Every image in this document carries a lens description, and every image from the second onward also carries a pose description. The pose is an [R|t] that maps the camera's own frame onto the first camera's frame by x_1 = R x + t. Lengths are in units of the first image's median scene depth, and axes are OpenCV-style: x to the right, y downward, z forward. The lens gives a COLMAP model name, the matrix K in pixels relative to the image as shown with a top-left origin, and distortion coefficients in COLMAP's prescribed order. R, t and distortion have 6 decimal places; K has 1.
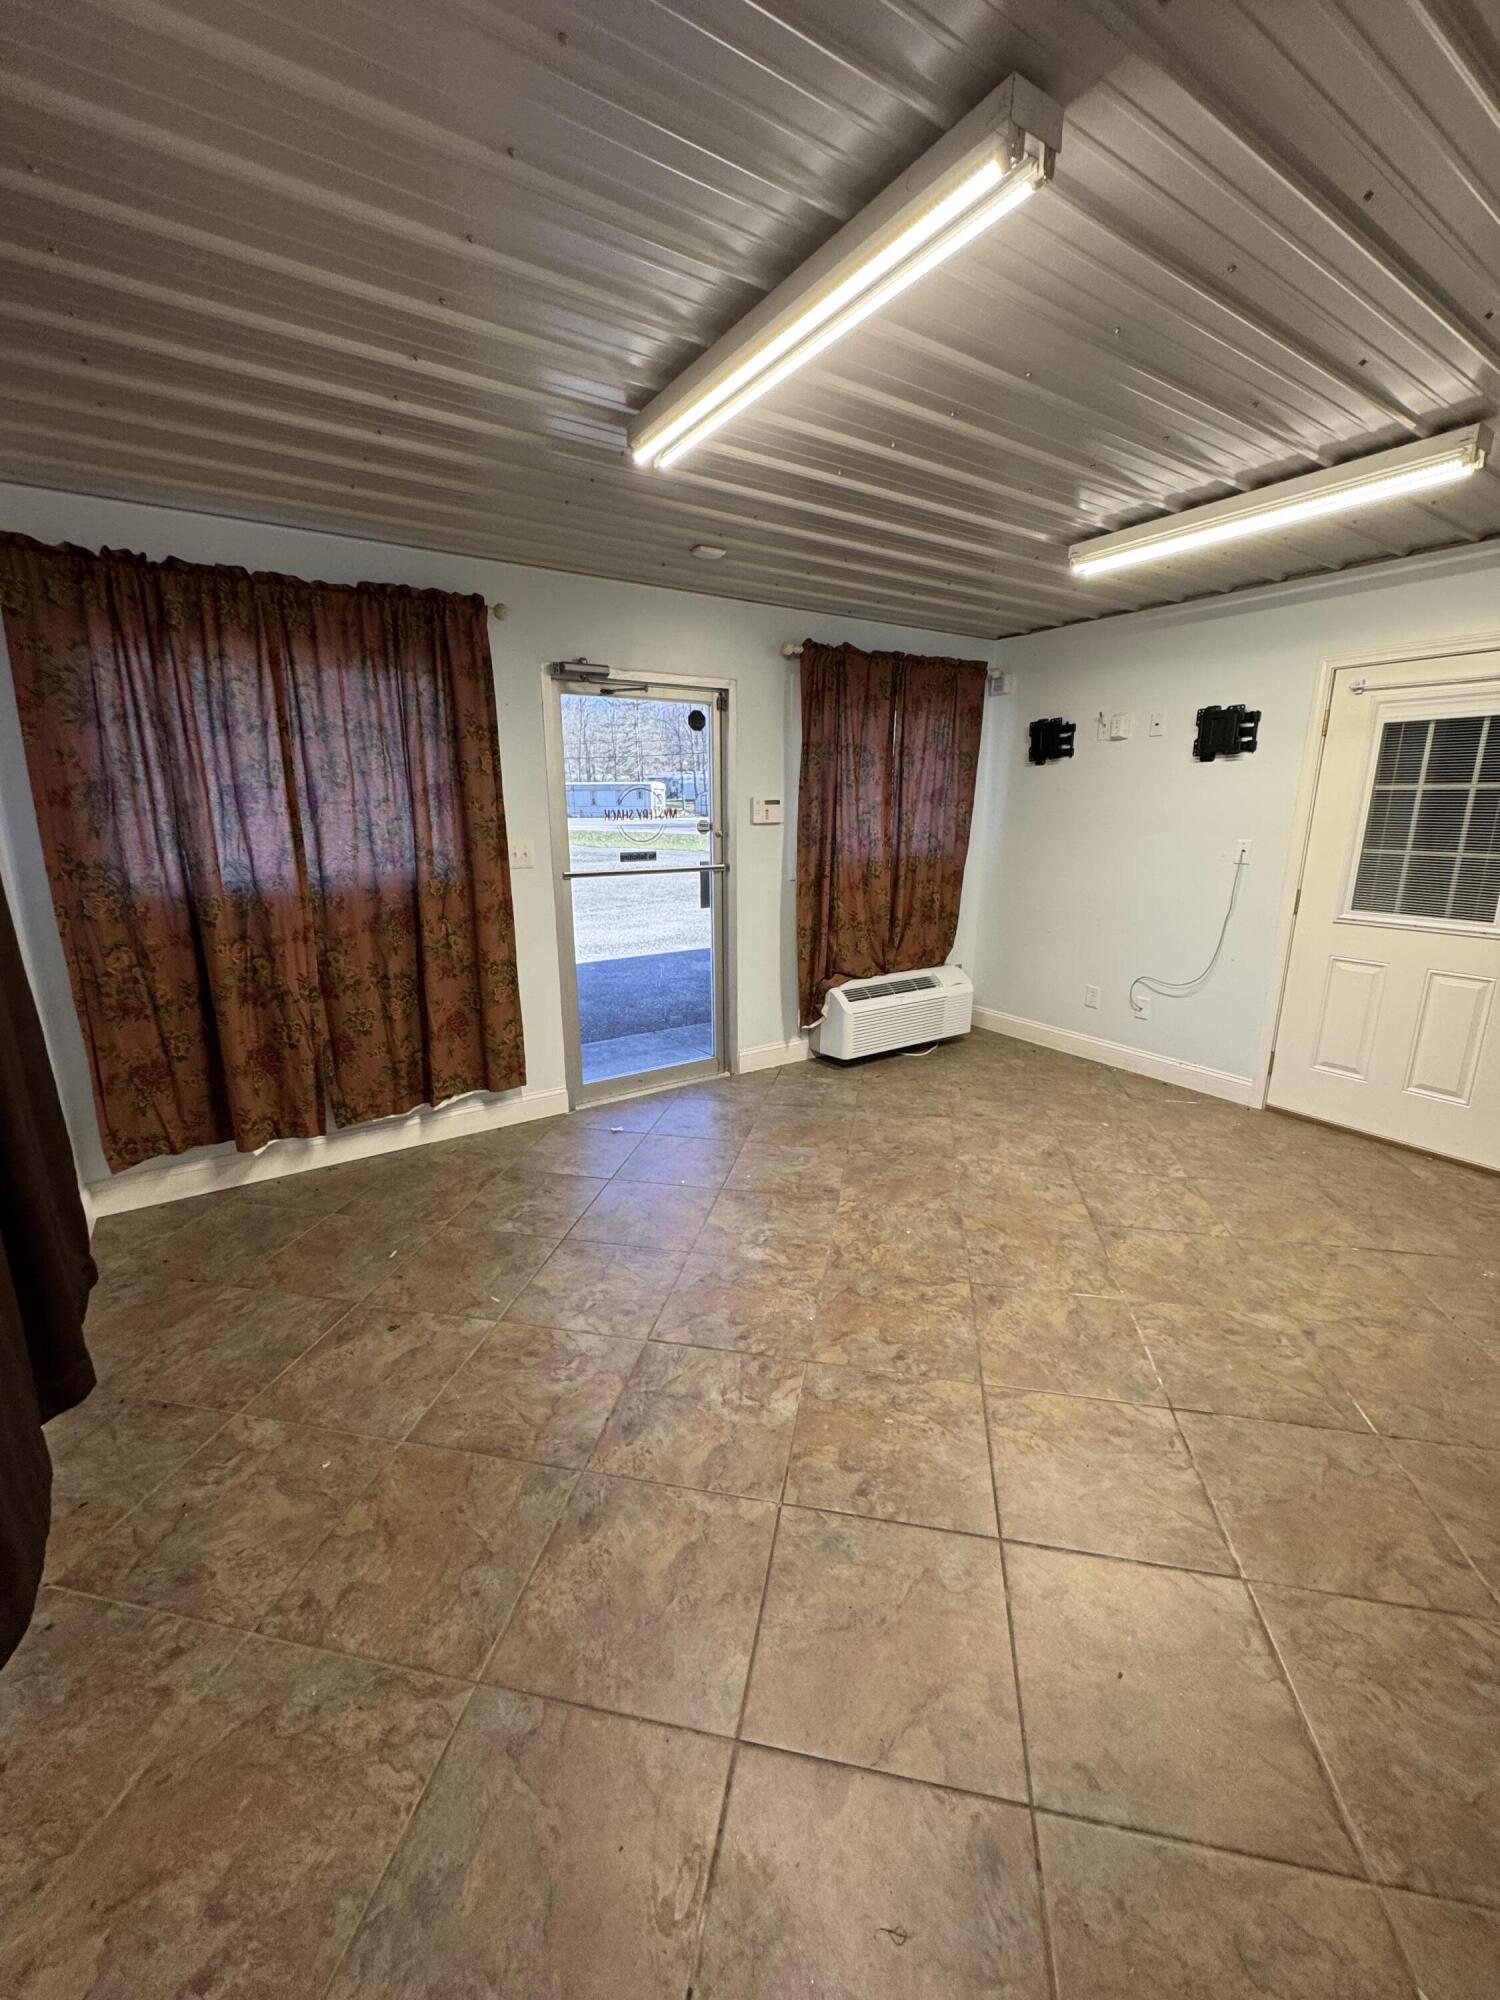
lens RADIAL K [[795.1, 0, 748.5], [0, 795.1, 1002.7], [0, 0, 1]] dist [-0.003374, 0.000512]
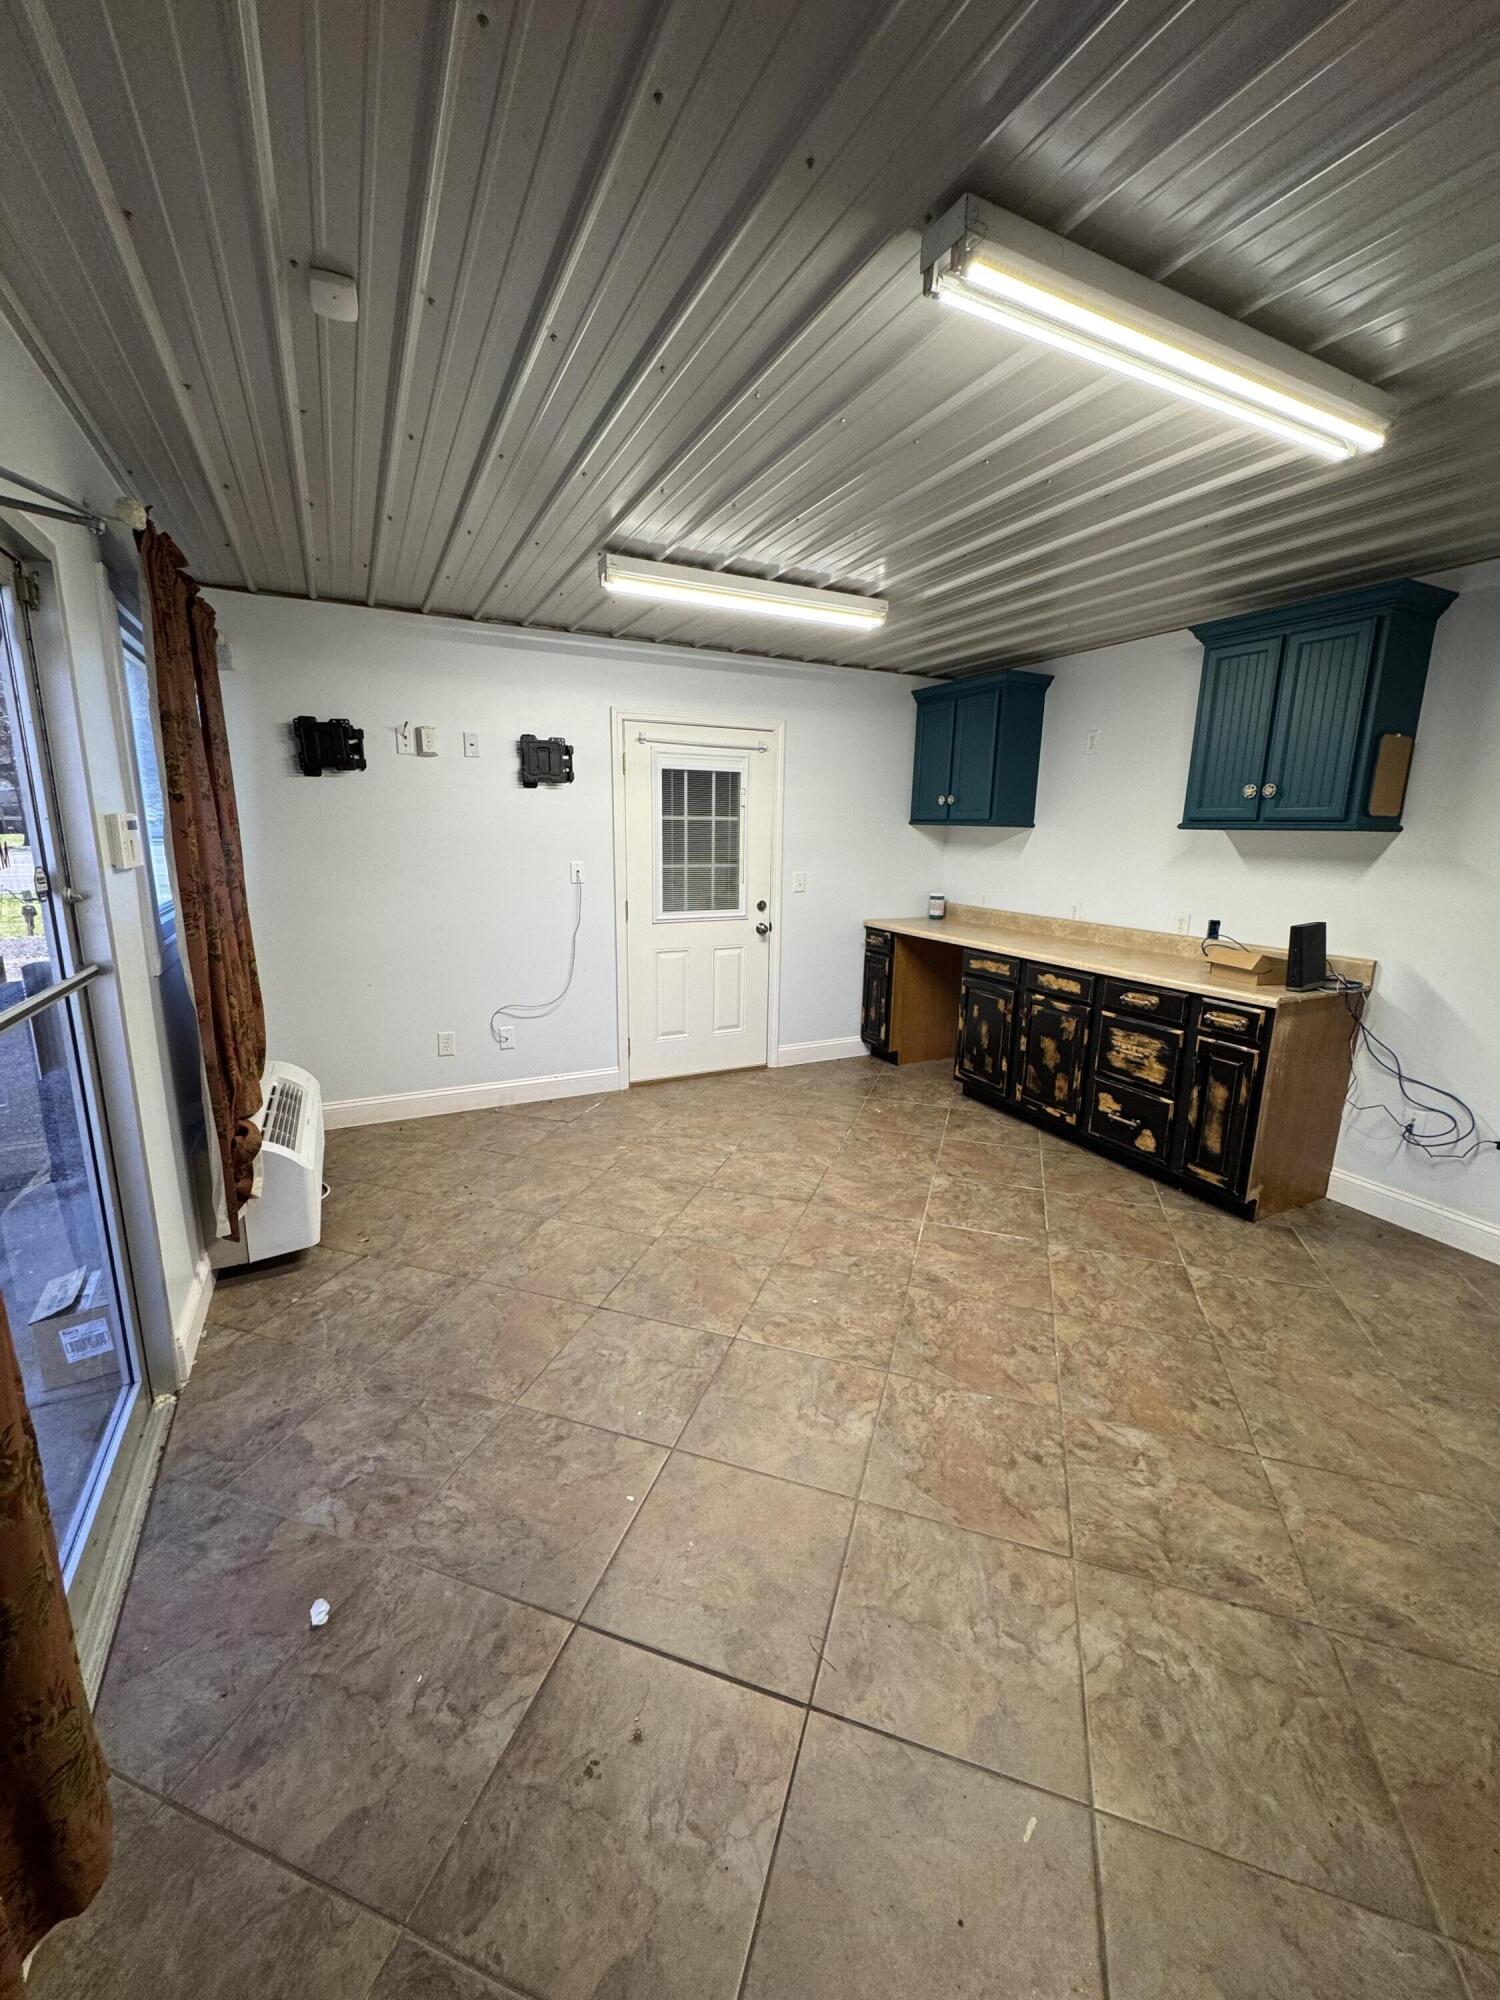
lens RADIAL K [[795.1, 0, 749.1], [0, 795.1, 999.9], [0, 0, 1]] dist [-0.003374, 0.000512]
pose [[0.115779, -0.209811, 0.970863, -0.541913], [0.228597, 0.956827, 0.179517, -0.195235], [-0.966612, 0.201152, 0.158742, 0.747937]]
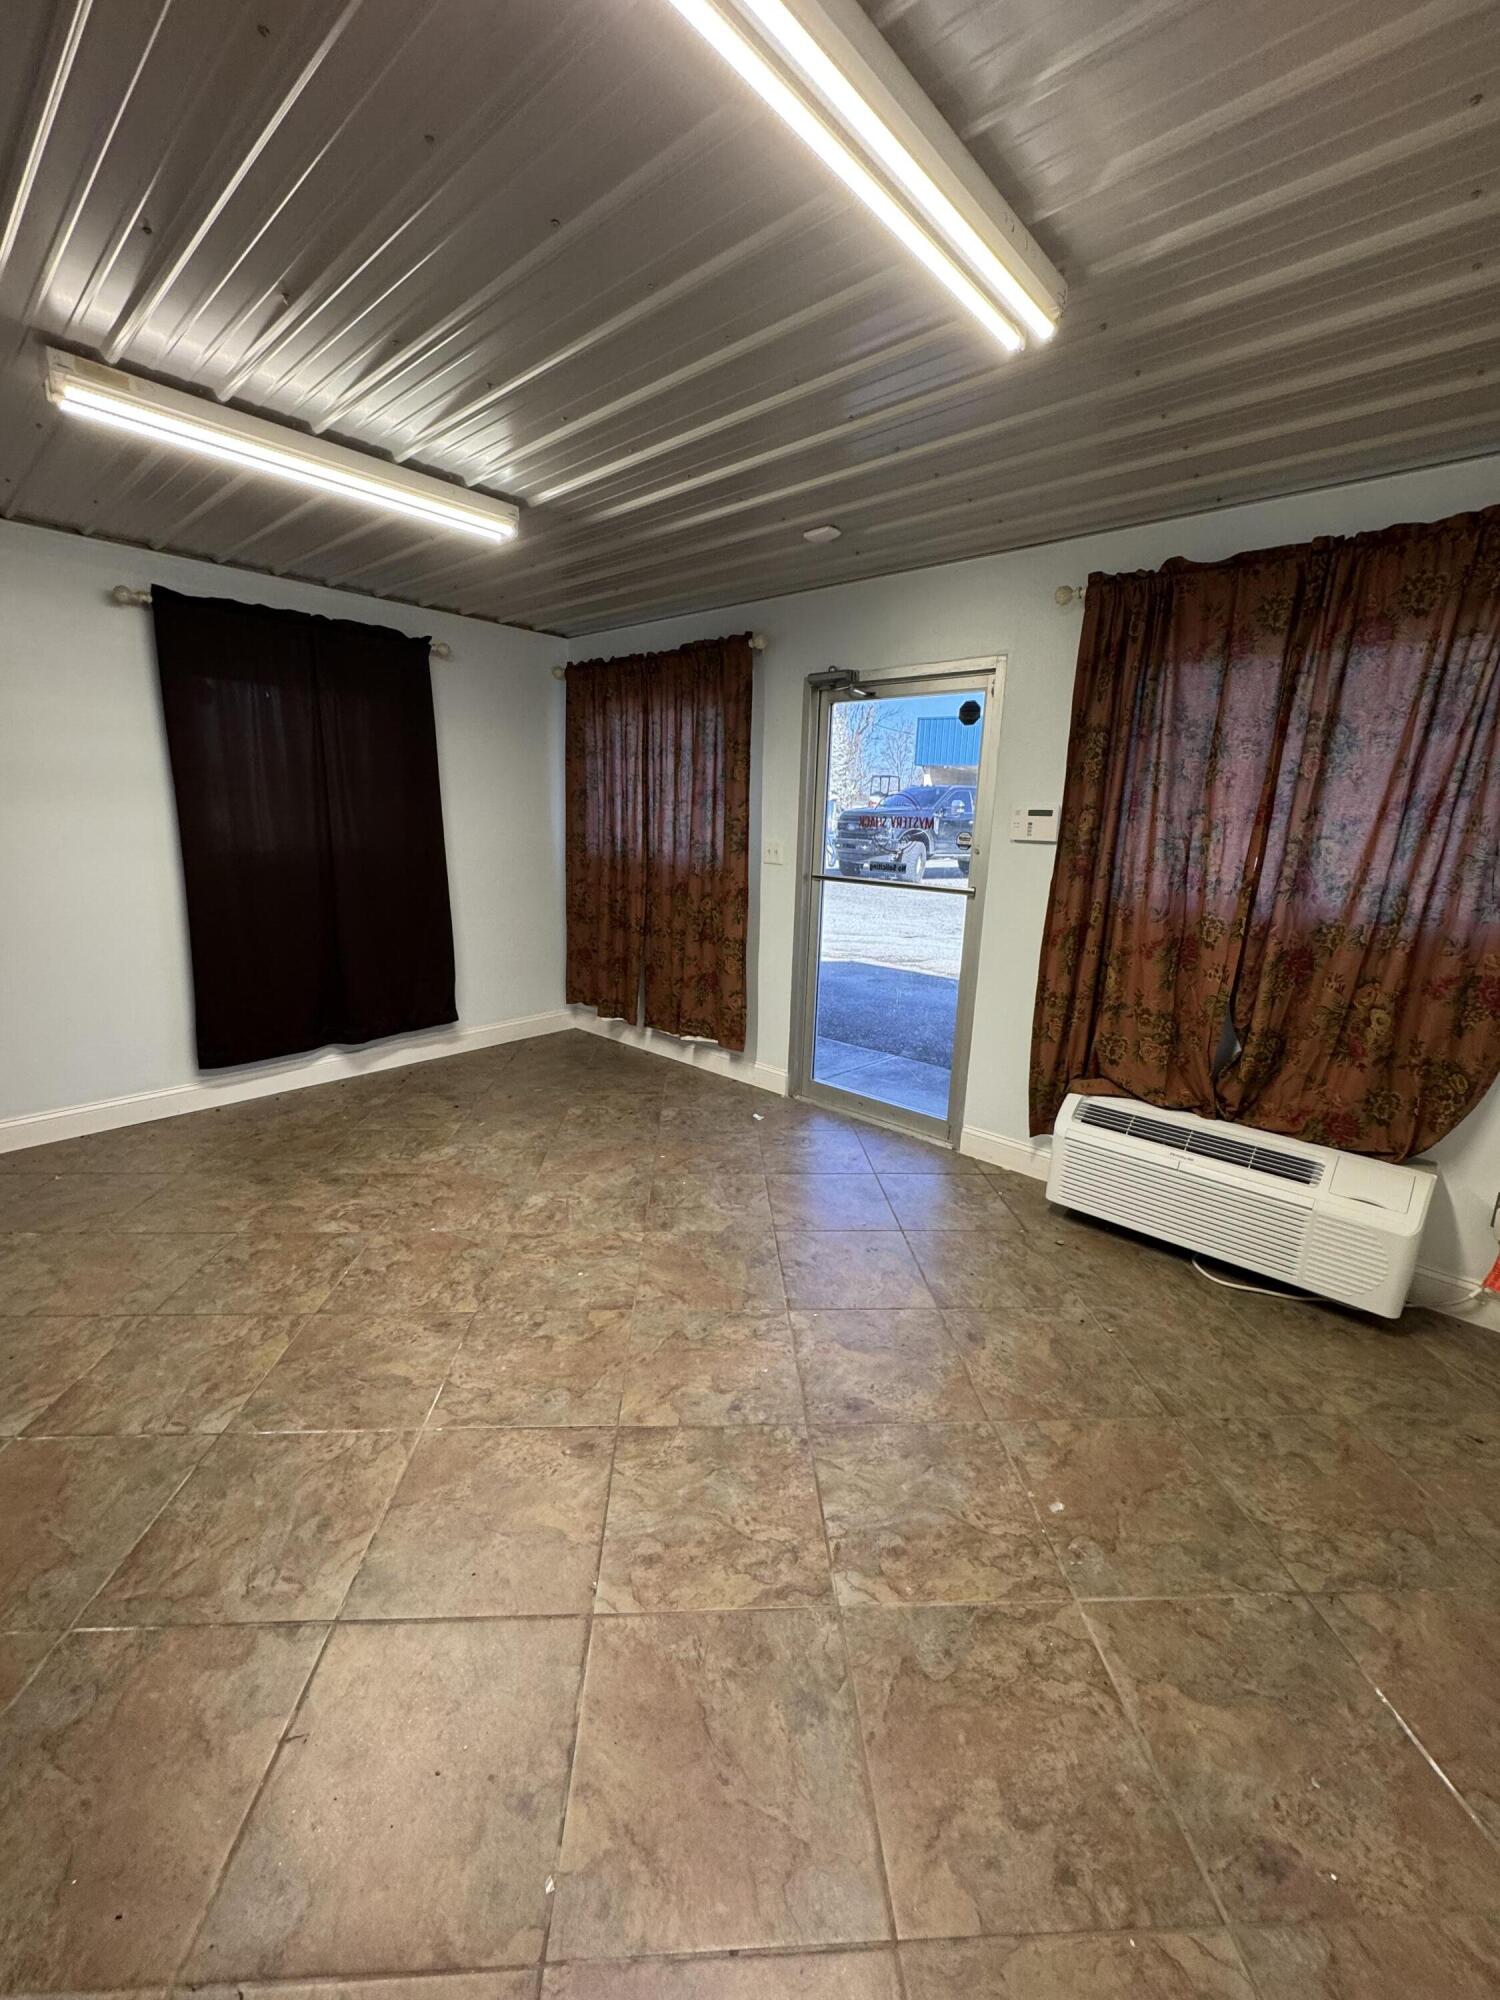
lens RADIAL K [[795.1, 0, 743.5], [0, 795.1, 997.1], [0, 0, 1]] dist [-0.003374, 0.000512]
pose [[0.248256, 0.229659, -0.941077, 0.888248], [-0.267040, 0.950072, 0.161410, -0.176471], [0.931160, 0.211234, 0.297189, 0.730854]]
